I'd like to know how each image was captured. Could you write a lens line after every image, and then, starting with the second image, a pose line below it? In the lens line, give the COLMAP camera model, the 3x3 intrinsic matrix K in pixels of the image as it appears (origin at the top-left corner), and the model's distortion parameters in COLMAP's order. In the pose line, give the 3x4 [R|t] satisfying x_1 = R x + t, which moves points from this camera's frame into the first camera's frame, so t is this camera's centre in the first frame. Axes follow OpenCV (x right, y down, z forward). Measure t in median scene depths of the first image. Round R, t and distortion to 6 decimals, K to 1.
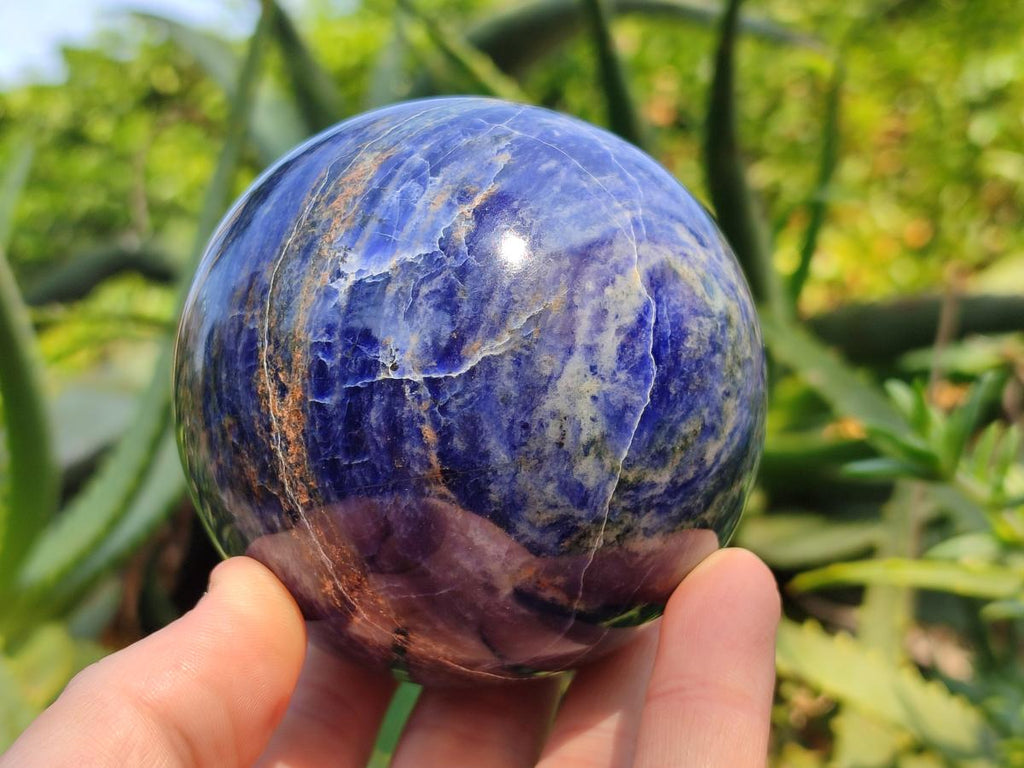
lens RADIAL K [[1552.5, 0, 492.6], [0, 1552.5, 390.8], [0, 0, 1]] dist [0.159185, -0.060026]
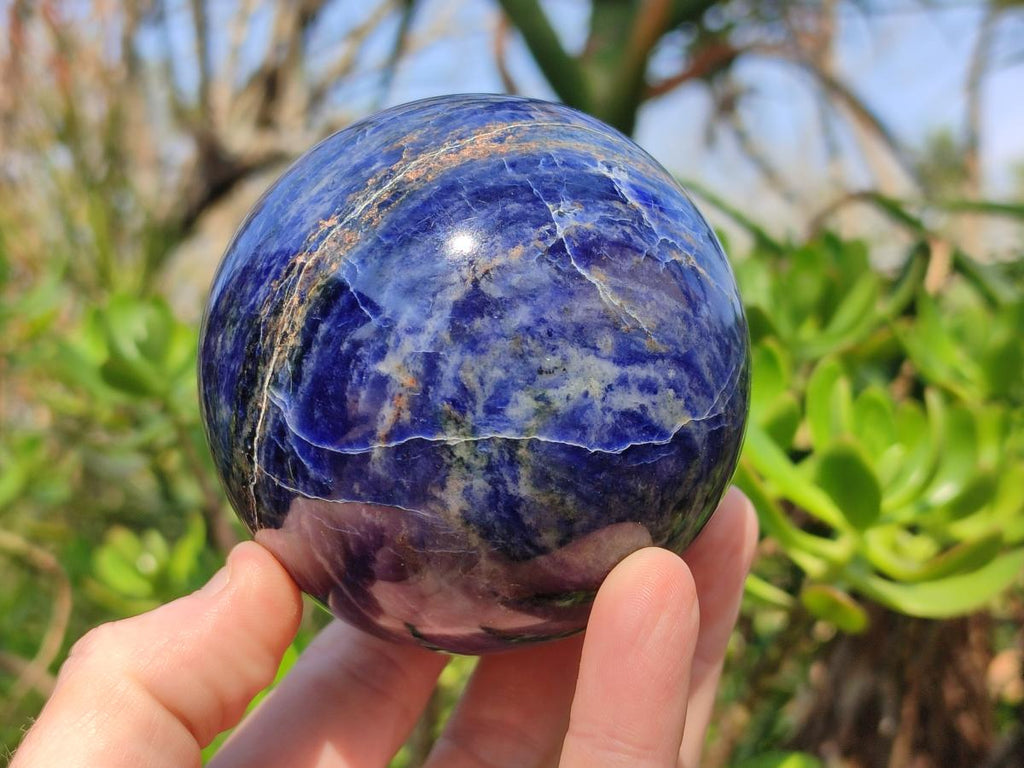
lens RADIAL K [[1552.5, 0, 492.6], [0, 1552.5, 390.8], [0, 0, 1]] dist [0.159185, -0.060026]
pose [[0.297254, 0.931581, -0.209277, 0.265987], [-0.914312, 0.214578, -0.343495, 0.428114], [-0.275087, 0.293449, 0.915541, 0.031965]]
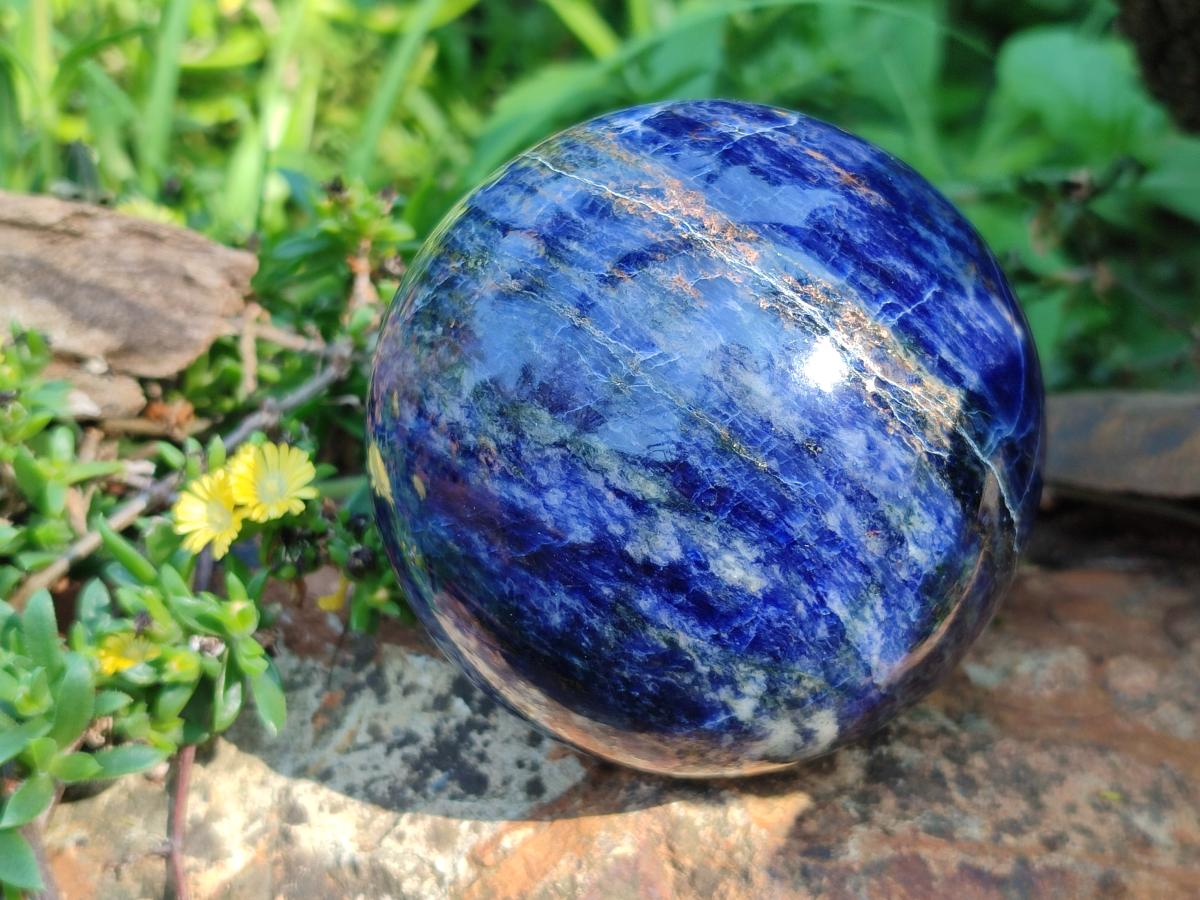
lens RADIAL K [[1819.3, 0, 577.3], [0, 1819.3, 458.0], [0, 0, 1]] dist [0.159185, -0.060026]
pose [[0.735682, -0.163058, 0.657407, -0.887491], [0.624488, 0.539120, -0.565123, 0.649617], [-0.262274, 0.826294, 0.498449, 0.618152]]
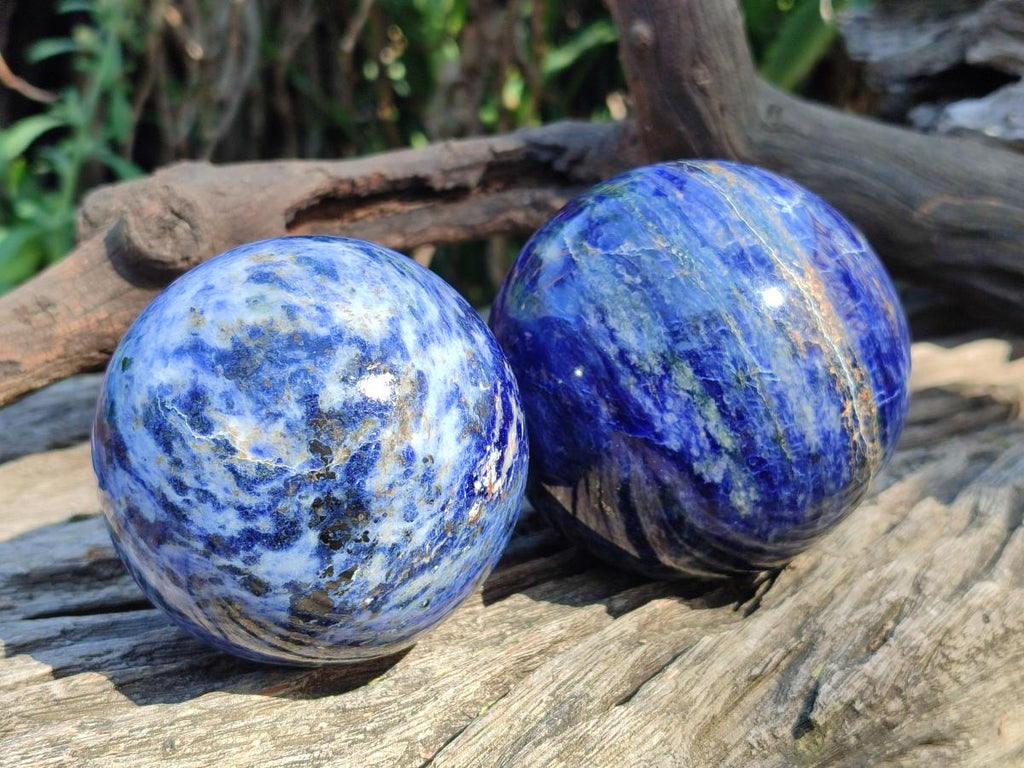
lens RADIAL K [[1552.5, 0, 492.6], [0, 1552.5, 390.8], [0, 0, 1]] dist [0.159185, -0.060026]
pose [[0.531722, -0.023262, 0.846599, -1.539133], [0.423549, 0.872941, -0.242032, 0.331138], [-0.733401, 0.487270, 0.474015, 0.574399]]
